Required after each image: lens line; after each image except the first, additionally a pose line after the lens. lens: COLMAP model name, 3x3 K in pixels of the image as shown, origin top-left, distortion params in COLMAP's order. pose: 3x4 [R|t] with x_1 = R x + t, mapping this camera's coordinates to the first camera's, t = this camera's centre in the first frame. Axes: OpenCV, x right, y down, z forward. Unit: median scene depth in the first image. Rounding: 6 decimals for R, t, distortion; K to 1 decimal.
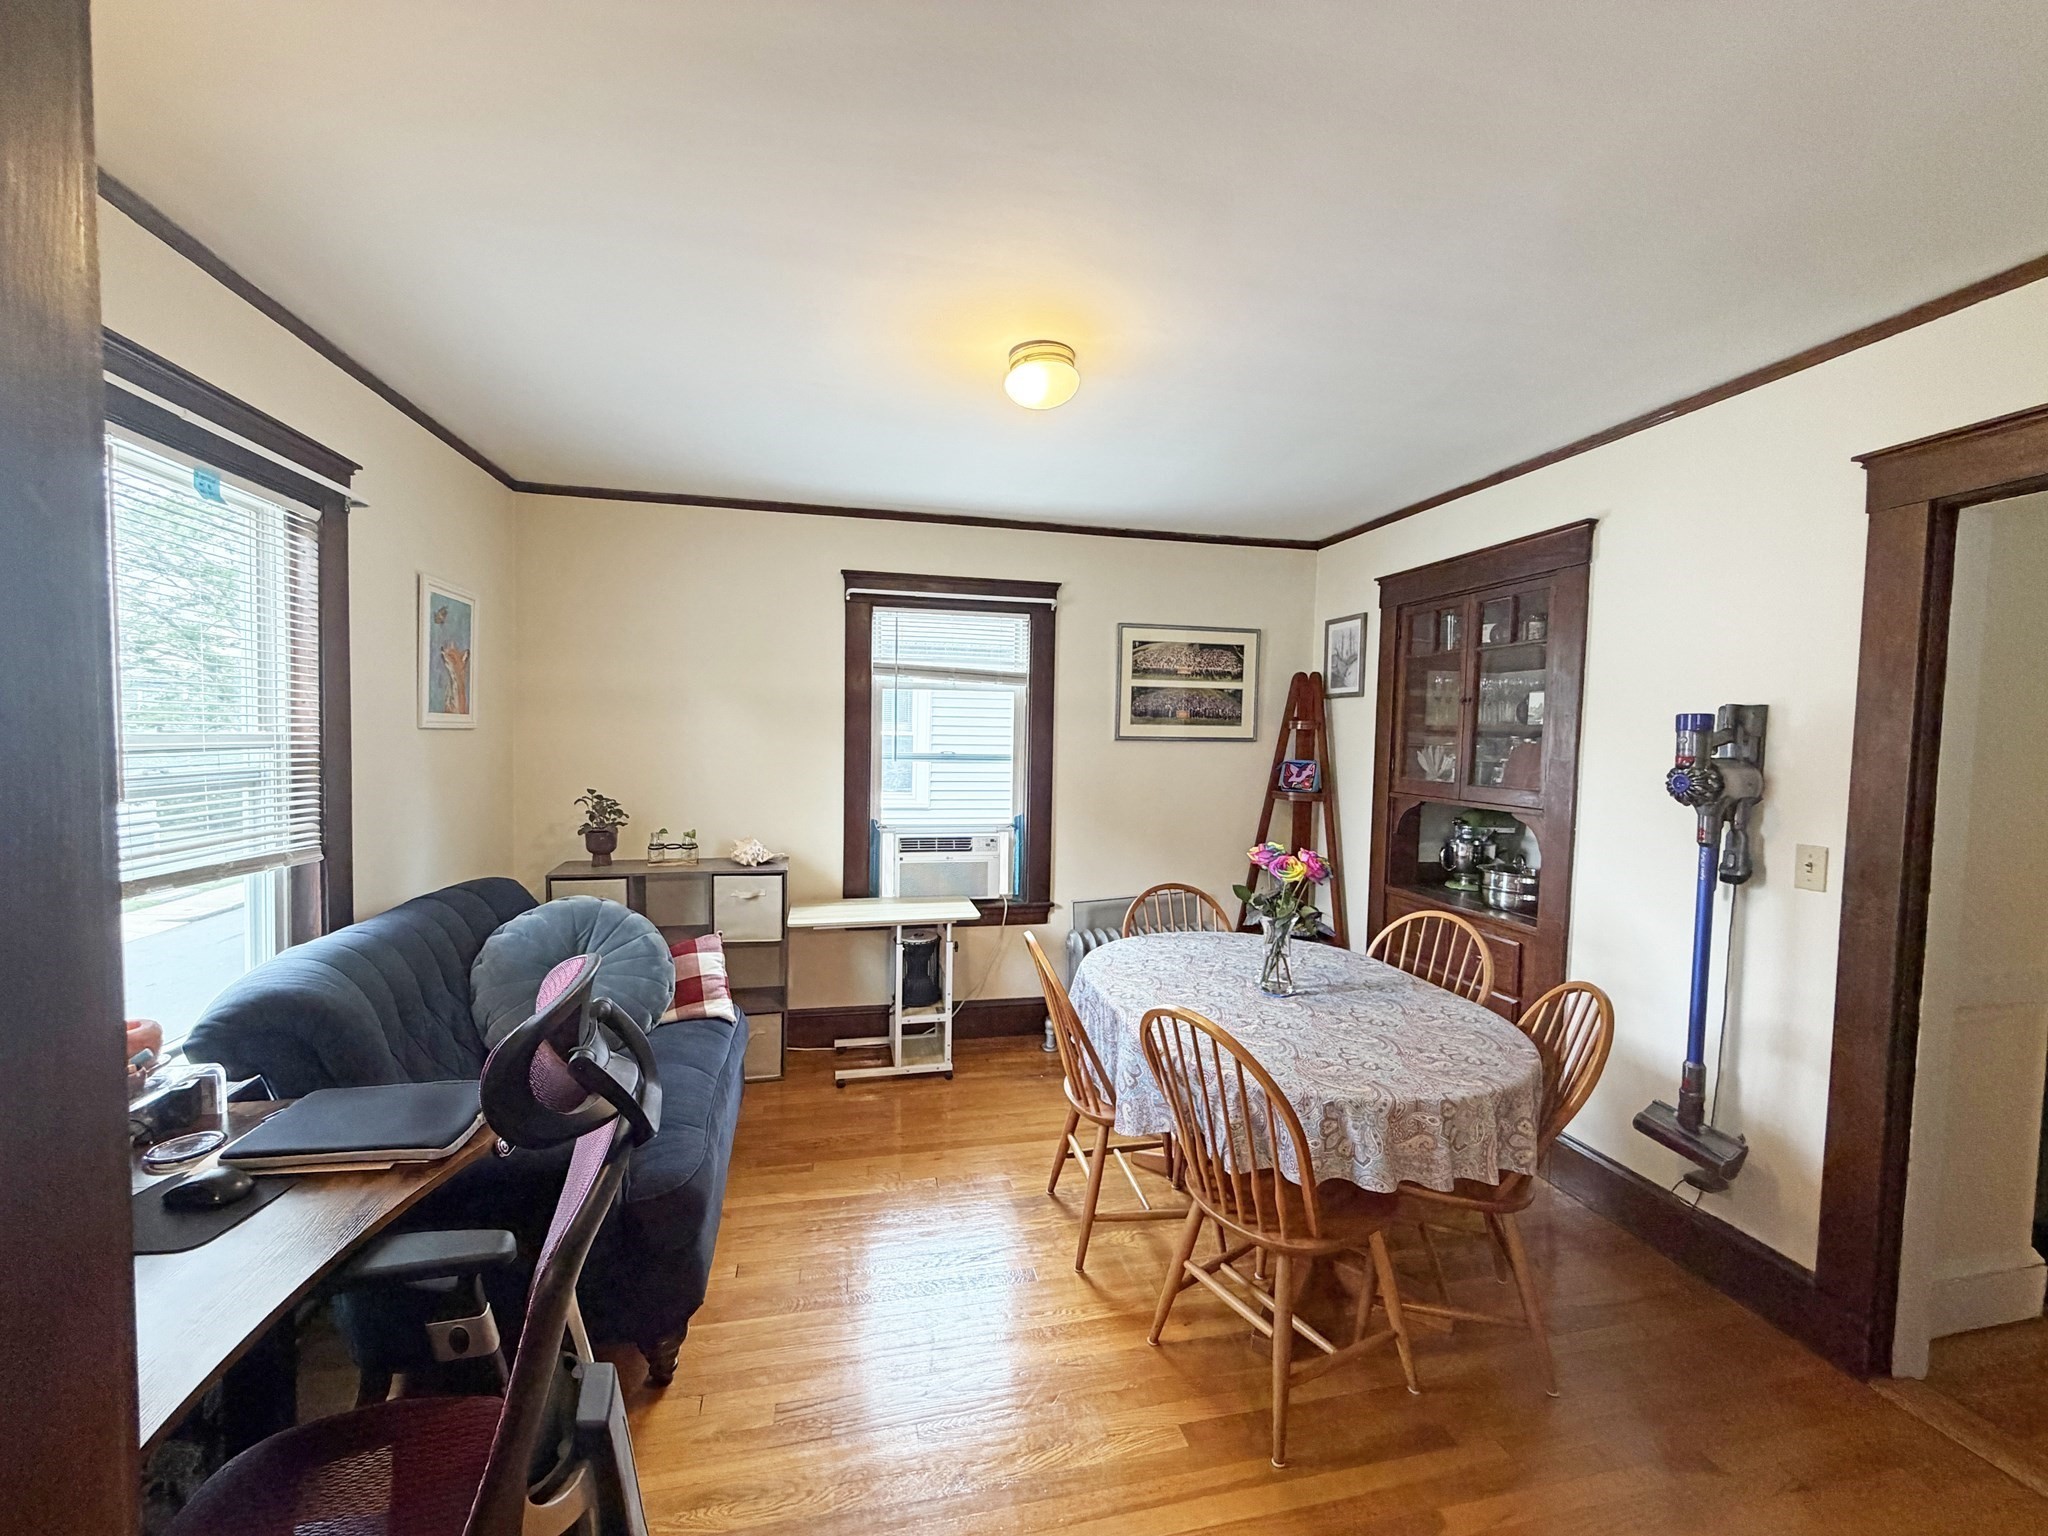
lens RADIAL K [[798.2, 0, 1024.0], [0, 798.2, 768.0], [0, 0, 1]] dist [-0.000138, -0.000061]
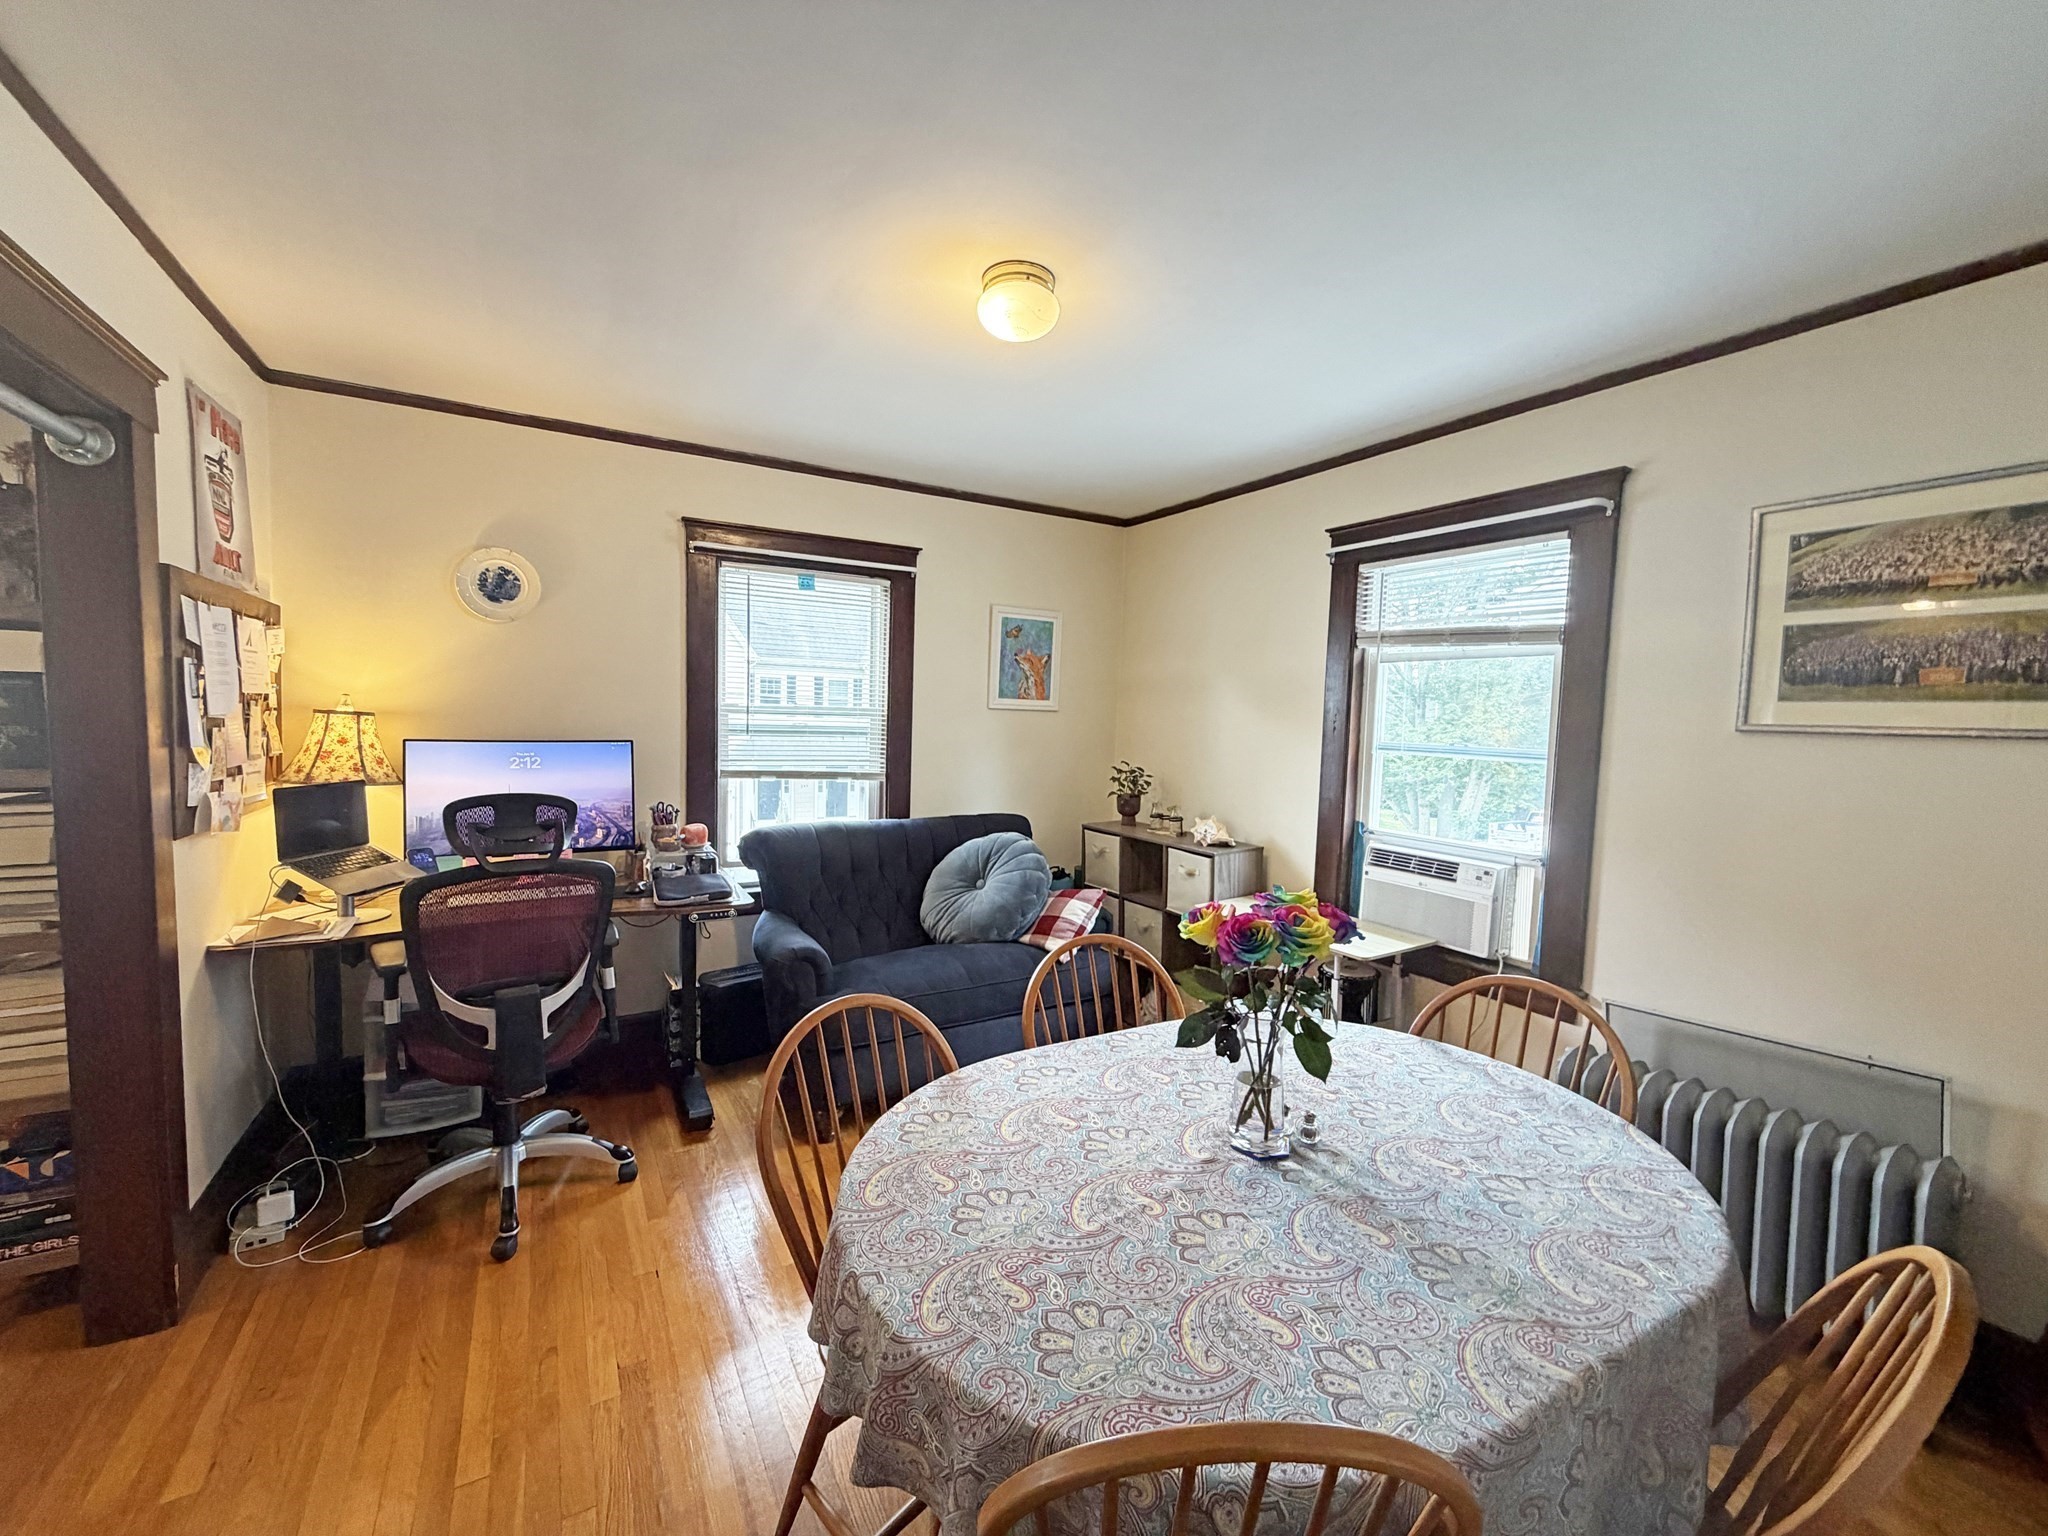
lens RADIAL K [[813.7, 0, 1018.8], [0, 813.7, 765.3], [0, 0, 1]] dist [0.001403, 0.000050]
pose [[0.311206, 0.056003, -0.948691, 0.507231], [-0.063559, 0.997254, 0.038020, -0.003377], [0.948215, 0.048465, 0.313911, 0.400530]]
